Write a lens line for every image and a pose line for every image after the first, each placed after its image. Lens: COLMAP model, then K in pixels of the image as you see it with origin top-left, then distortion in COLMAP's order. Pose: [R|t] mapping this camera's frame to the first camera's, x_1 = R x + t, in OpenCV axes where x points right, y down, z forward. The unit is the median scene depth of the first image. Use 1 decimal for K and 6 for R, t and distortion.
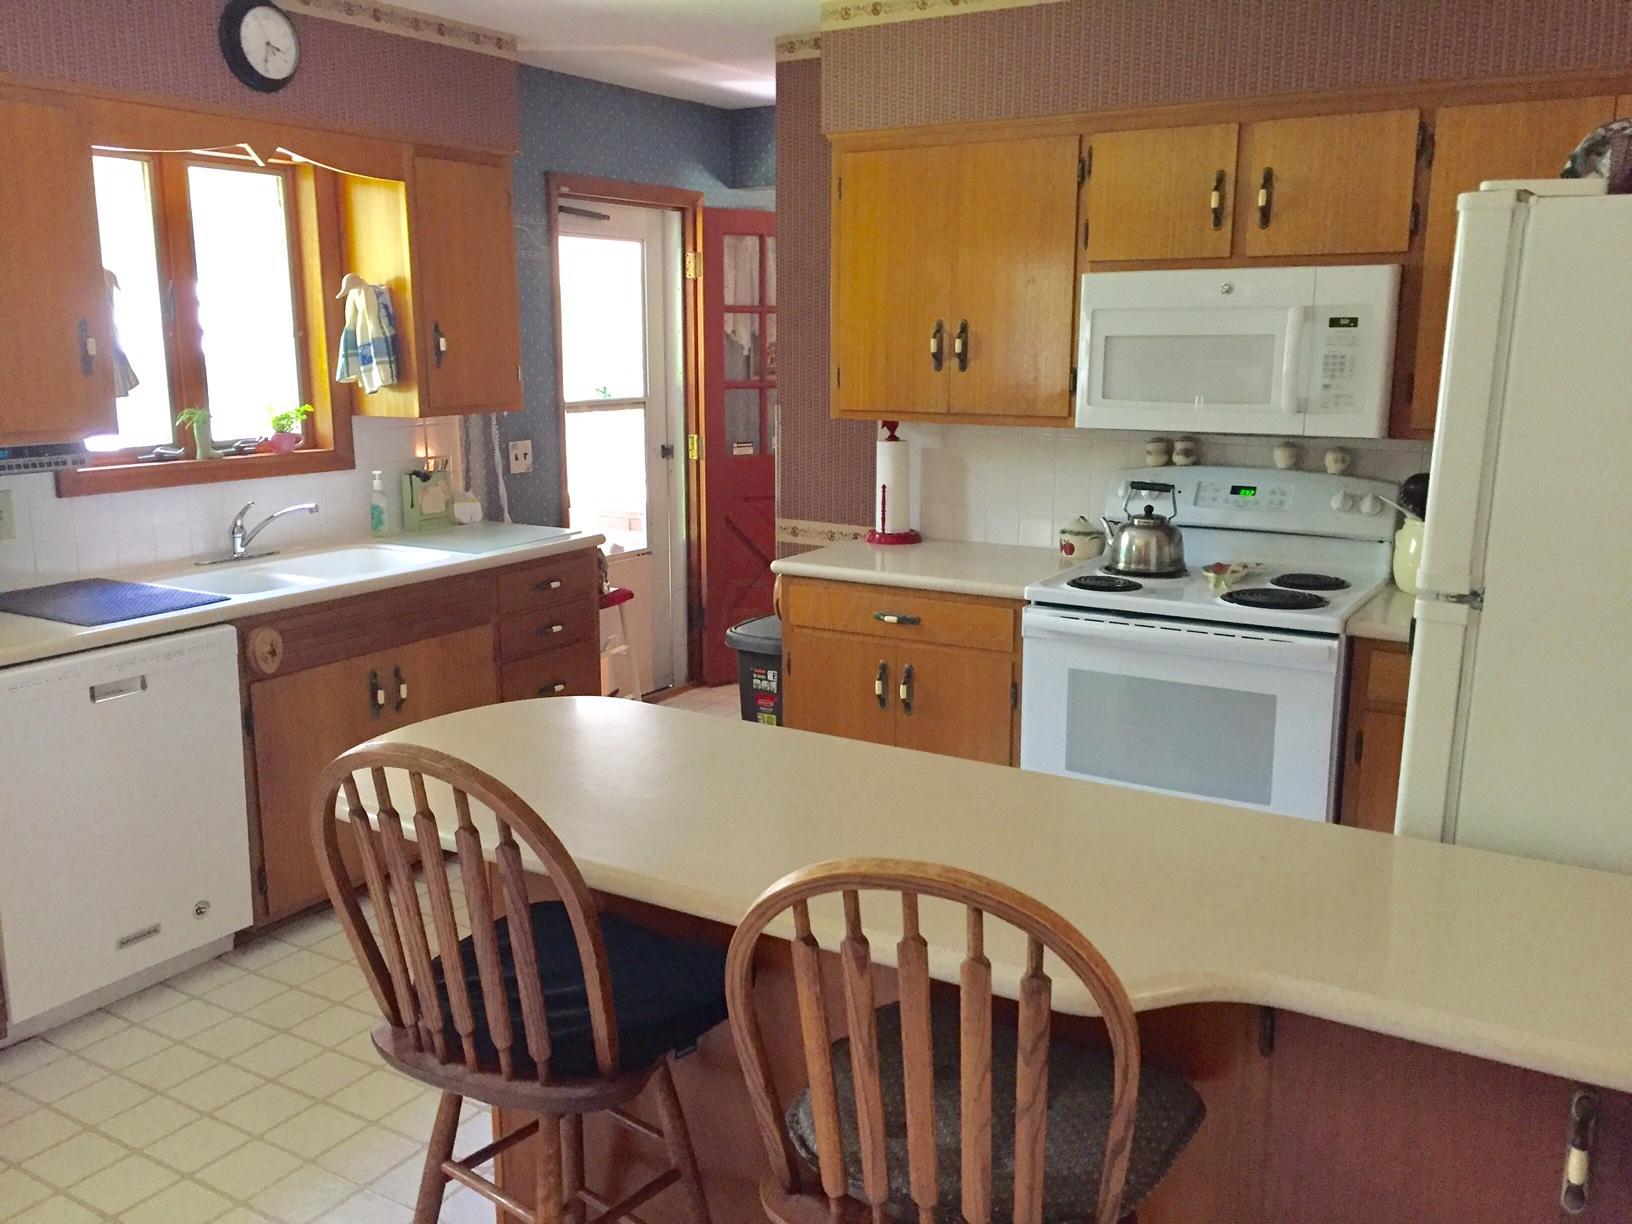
lens RADIAL K [[1406.5, 0, 816.0], [0, 1406.5, 612.0], [0, 0, 1]] dist [0.043051, 0.002029]
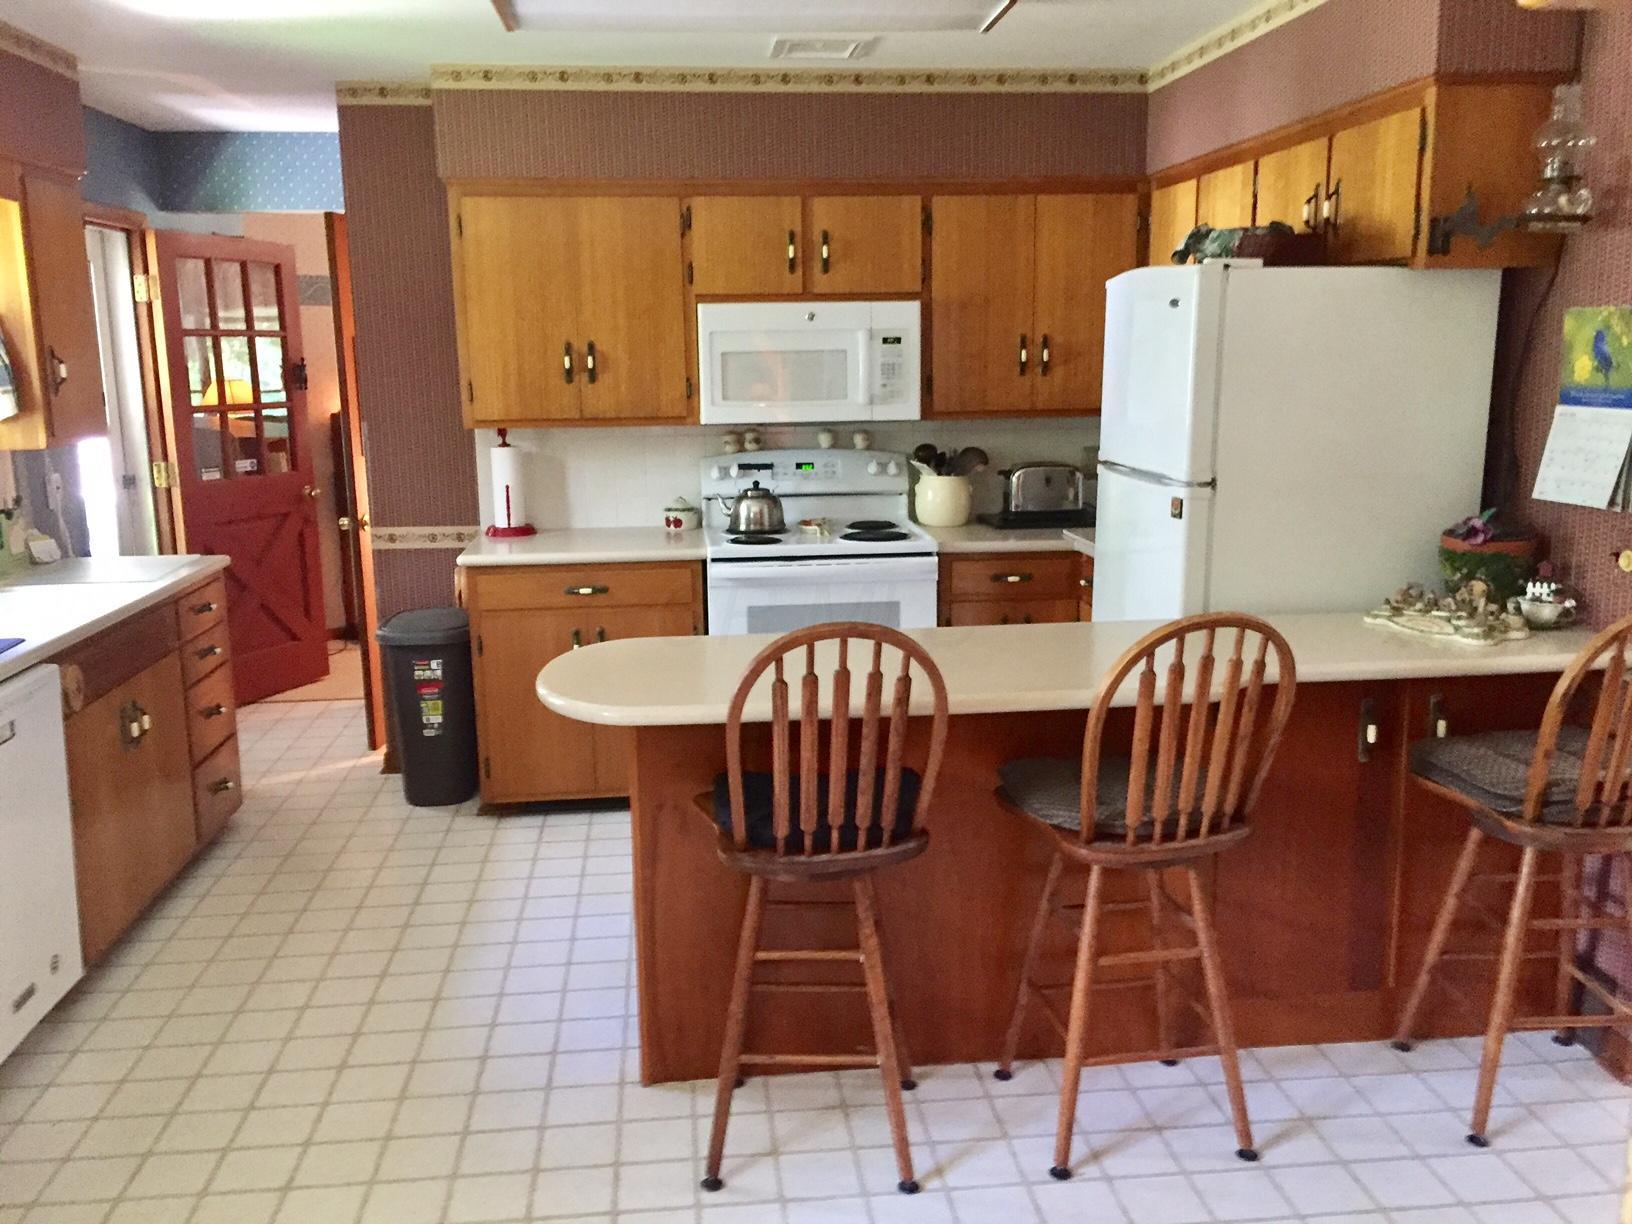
lens RADIAL K [[1396.0, 0, 816.0], [0, 1396.0, 612.0], [0, 0, 1]] dist [0.102450, -0.144088]
pose [[0.790928, -0.126771, 0.598634, -0.515983], [0.137117, 0.990144, 0.028519, 0.016121], [-0.596349, 0.059526, 0.800515, -0.070457]]
